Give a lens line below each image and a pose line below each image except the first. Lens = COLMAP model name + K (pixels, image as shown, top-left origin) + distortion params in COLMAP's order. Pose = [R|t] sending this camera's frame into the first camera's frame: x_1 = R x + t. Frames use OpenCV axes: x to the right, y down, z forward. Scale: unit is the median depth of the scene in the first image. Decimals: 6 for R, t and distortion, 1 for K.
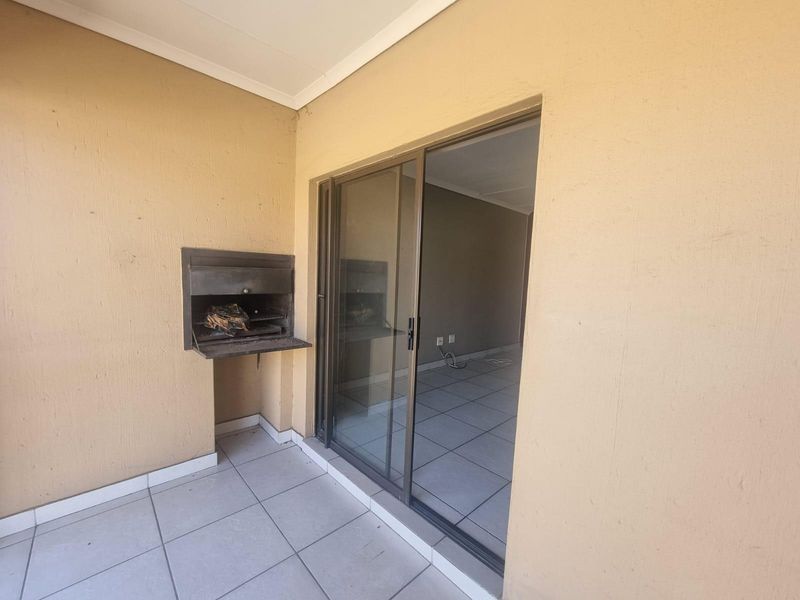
lens RADIAL K [[321.6, 0, 397.8], [0, 321.6, 301.3], [0, 0, 1]] dist [-0.004584, 0.000481]
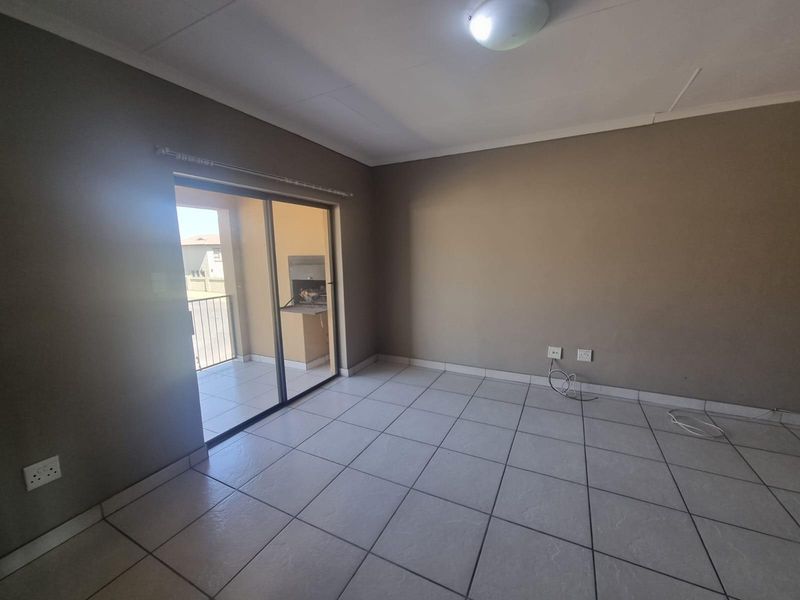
lens RADIAL K [[321.6, 0, 397.8], [0, 321.6, 301.3], [0, 0, 1]] dist [-0.004584, 0.000481]
pose [[0.350509, 0.092322, -0.931998, 1.415989], [-0.040839, 0.995690, 0.083272, -0.076907], [0.935668, 0.008874, 0.352769, 0.876702]]
